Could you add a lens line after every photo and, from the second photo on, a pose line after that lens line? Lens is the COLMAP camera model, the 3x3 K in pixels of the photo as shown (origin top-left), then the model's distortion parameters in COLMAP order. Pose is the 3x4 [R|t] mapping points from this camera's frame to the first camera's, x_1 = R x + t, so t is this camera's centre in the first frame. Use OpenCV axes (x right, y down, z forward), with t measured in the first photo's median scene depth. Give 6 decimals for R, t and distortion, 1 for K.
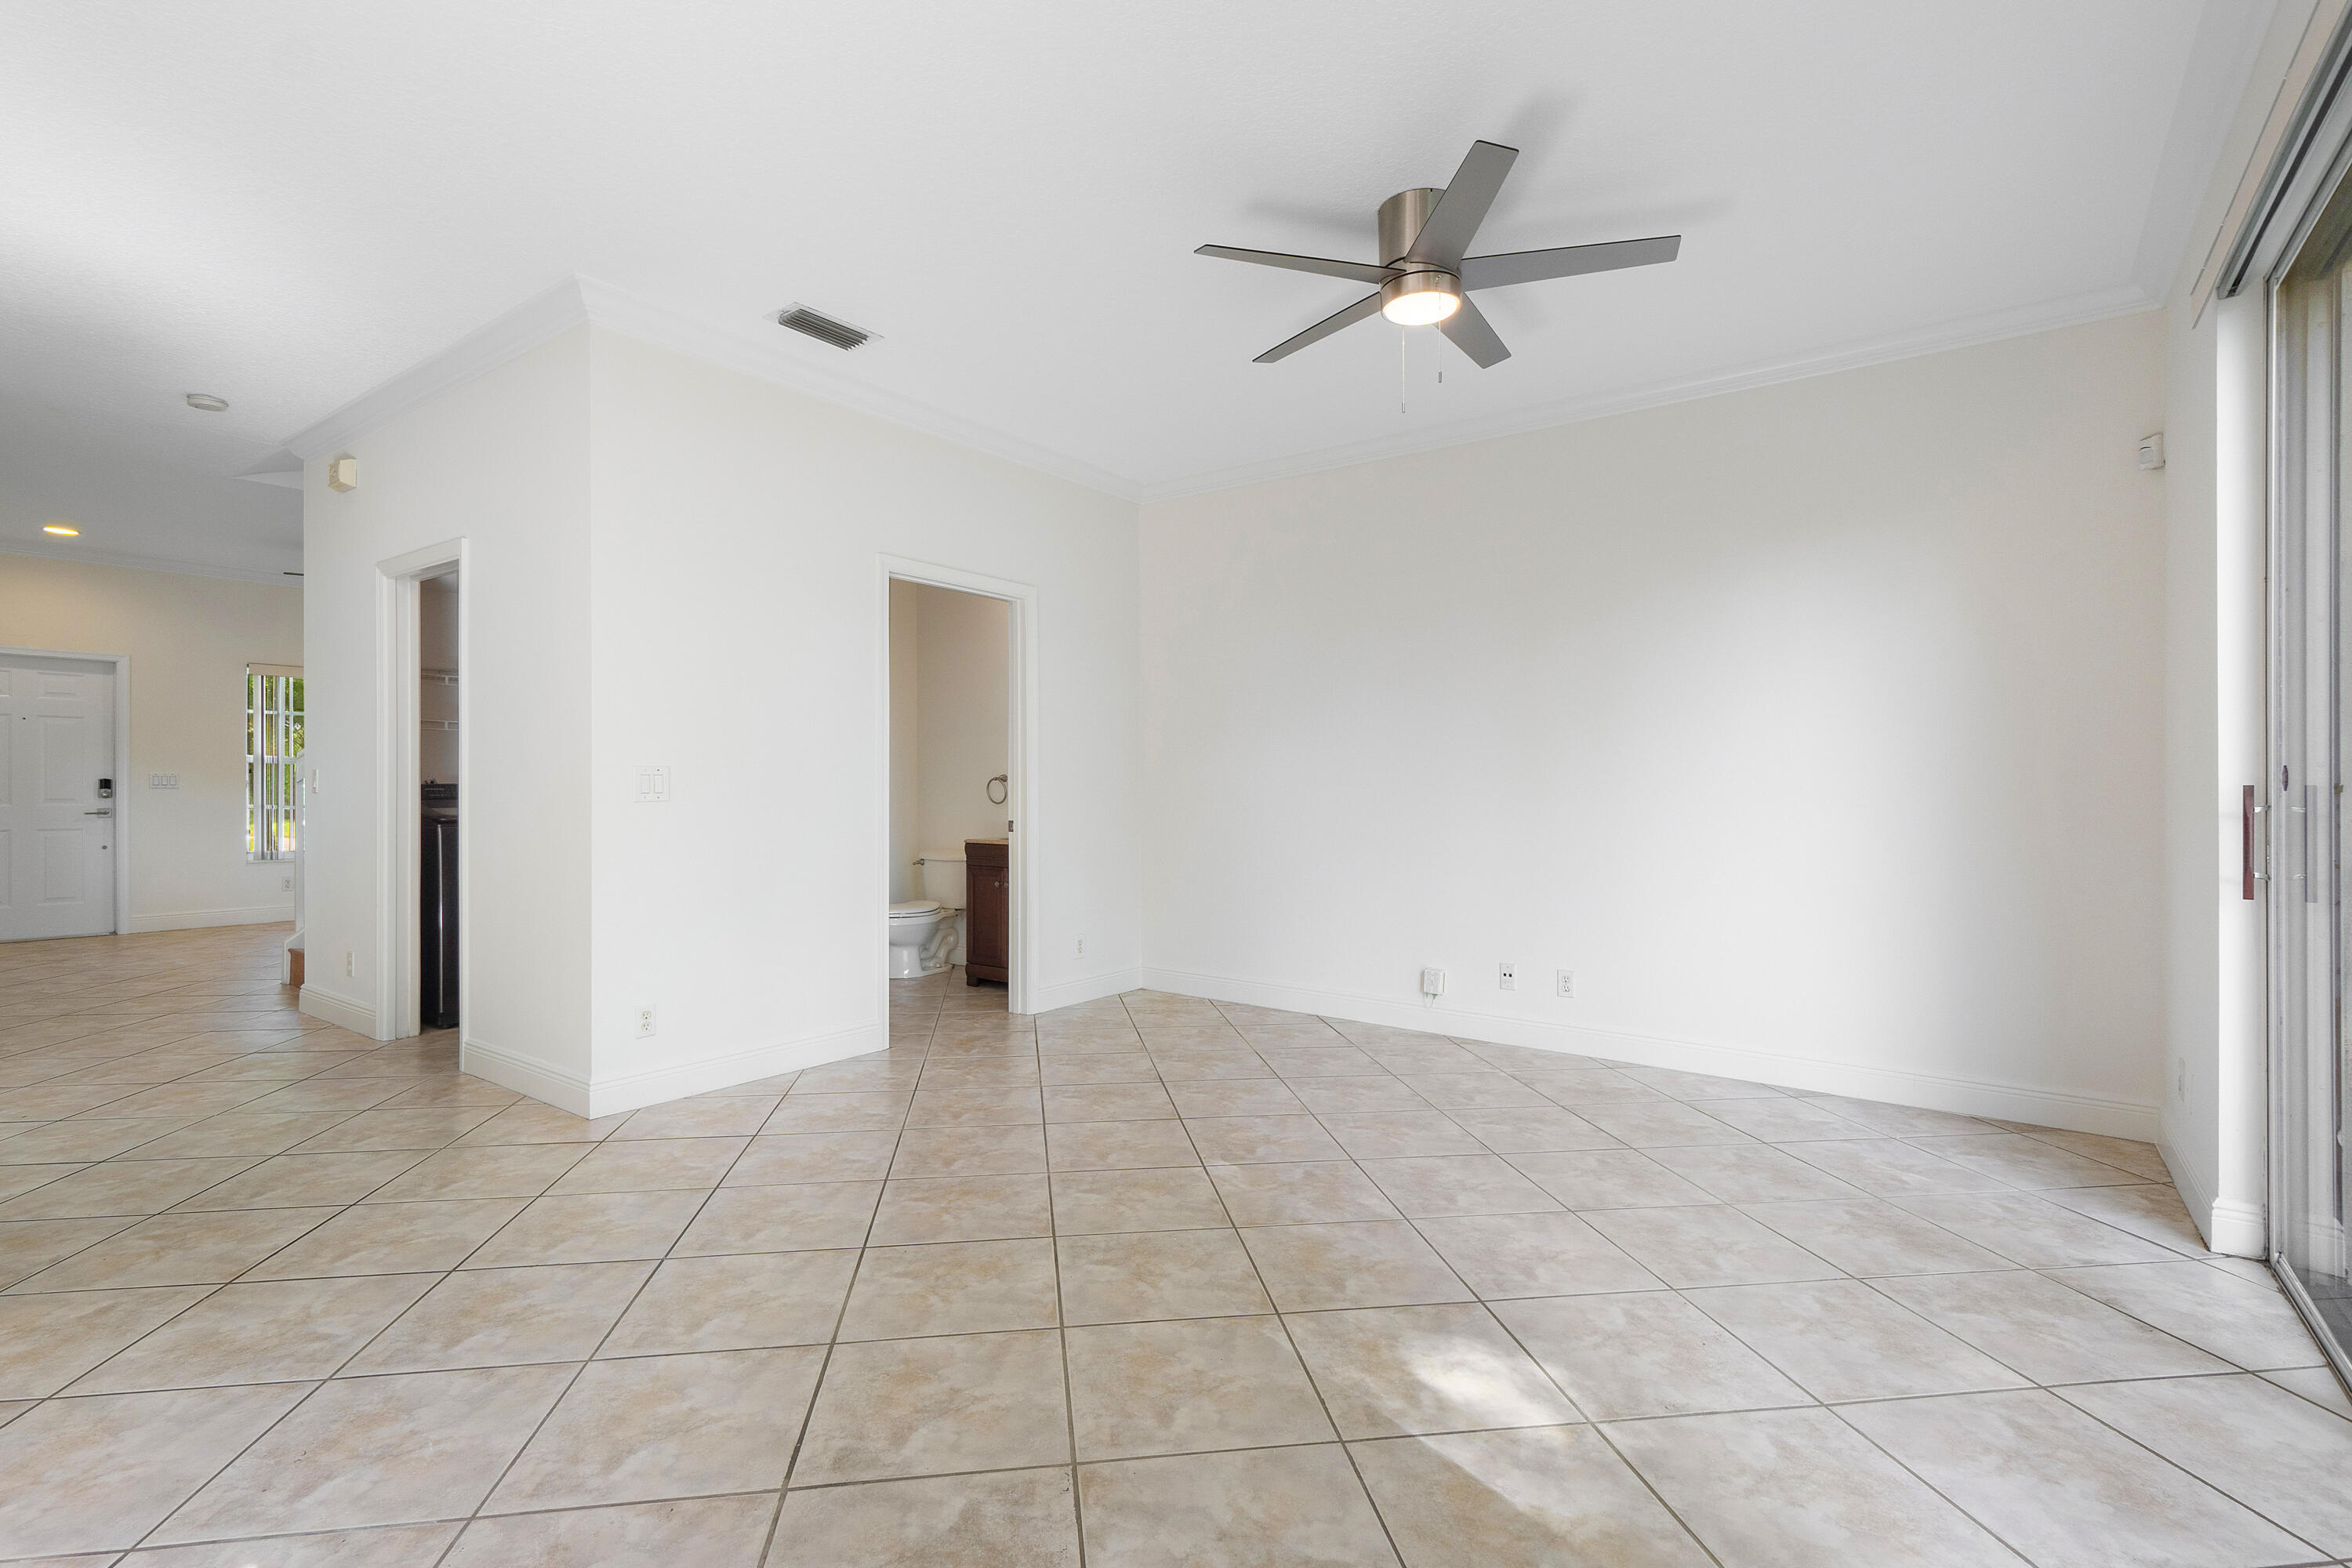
lens RADIAL K [[1080.7, 0, 1171.6], [0, 1080.7, 774.9], [0, 0, 1]] dist [0.010012, 0.000892]
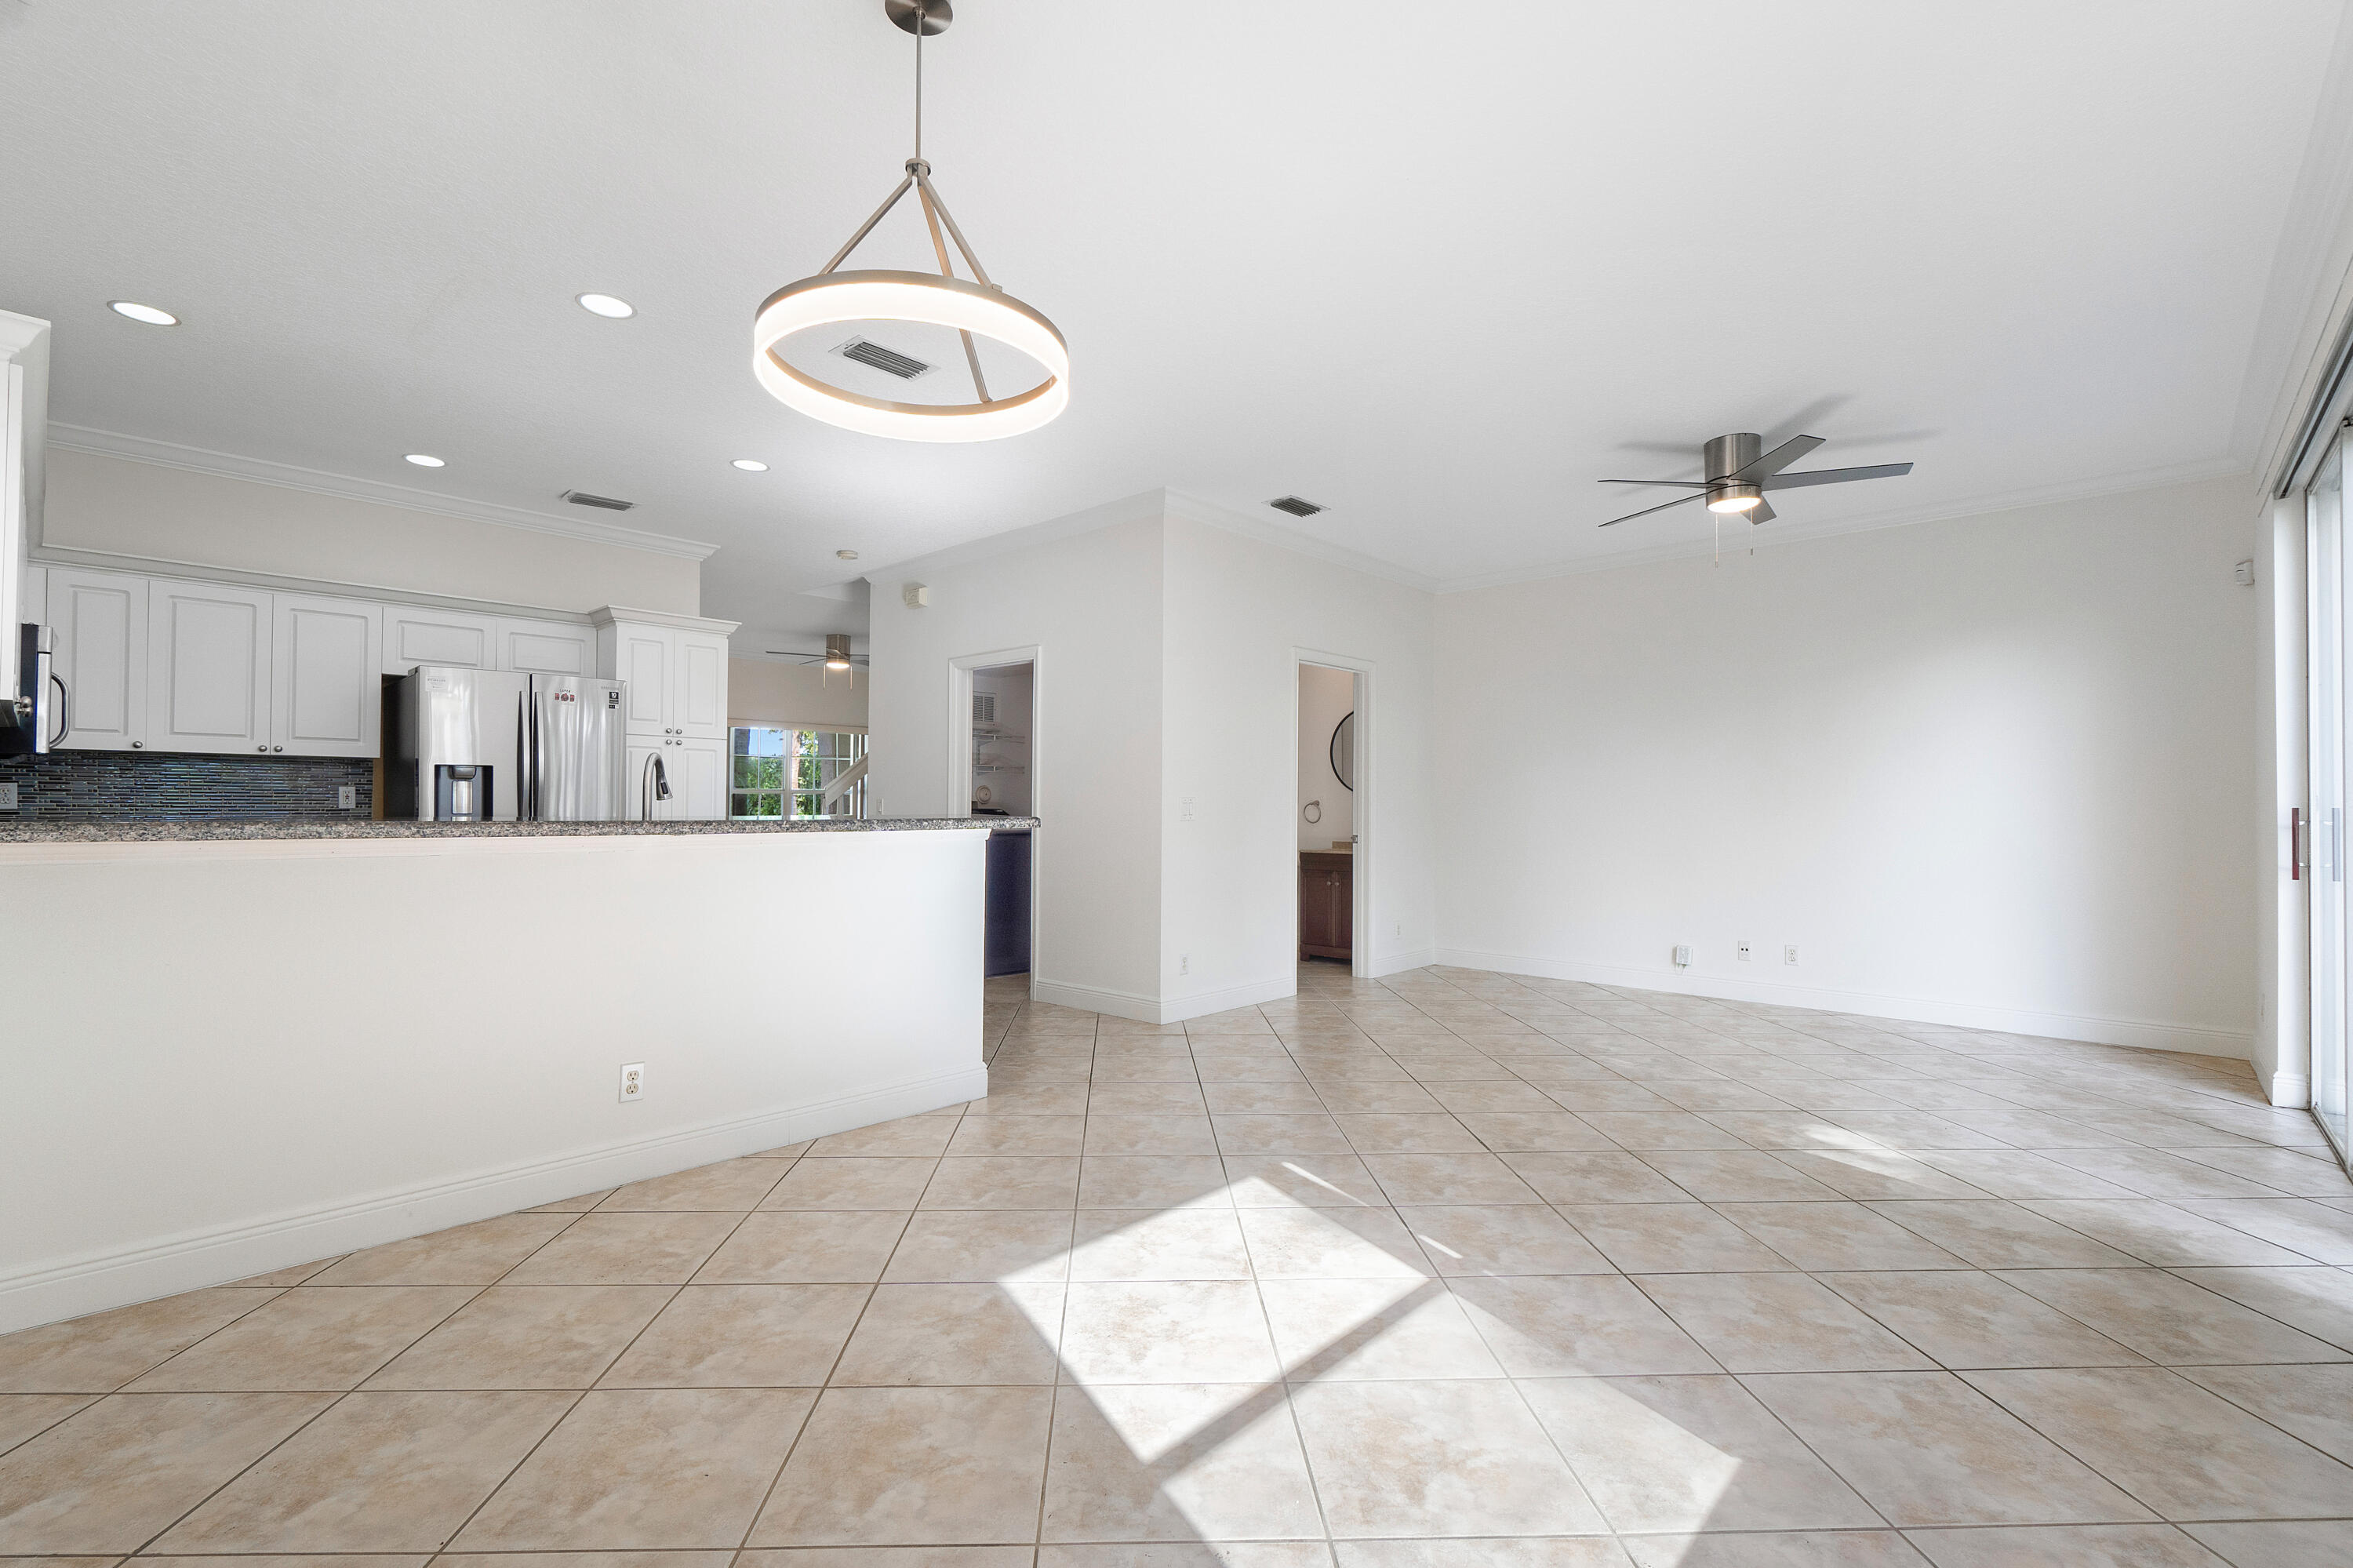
lens RADIAL K [[1081.2, 0, 1184.3], [0, 1081.2, 794.7], [0, 0, 1]] dist [0.010012, 0.000892]
pose [[0.997143, -0.003936, -0.075430, -0.449531], [0.003874, 0.999992, -0.000974, -0.013155], [0.075433, 0.000679, 0.997151, -0.630899]]
